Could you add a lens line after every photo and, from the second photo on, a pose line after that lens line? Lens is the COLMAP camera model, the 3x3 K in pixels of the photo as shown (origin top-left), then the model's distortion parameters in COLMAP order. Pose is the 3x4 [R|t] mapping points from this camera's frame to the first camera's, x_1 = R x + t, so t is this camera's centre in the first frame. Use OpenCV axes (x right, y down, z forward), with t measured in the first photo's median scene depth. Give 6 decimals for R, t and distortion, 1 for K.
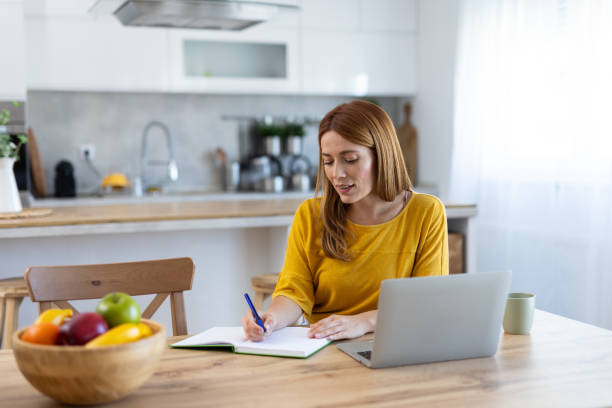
lens RADIAL K [[845.1, 0, 306.0], [0, 845.1, 204.0], [0, 0, 1]] dist [-0.024098, -0.030845]
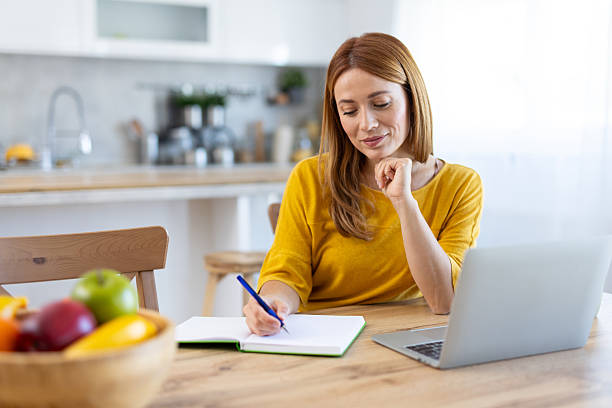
lens RADIAL K [[845.1, 0, 306.0], [0, 845.1, 204.0], [0, 0, 1]] dist [-0.024098, -0.030845]
pose [[0.992463, -0.003097, 0.122505, -0.101692], [0.000653, 0.999800, 0.019983, 0.027671], [-0.122543, -0.019753, 0.992267, 0.223621]]
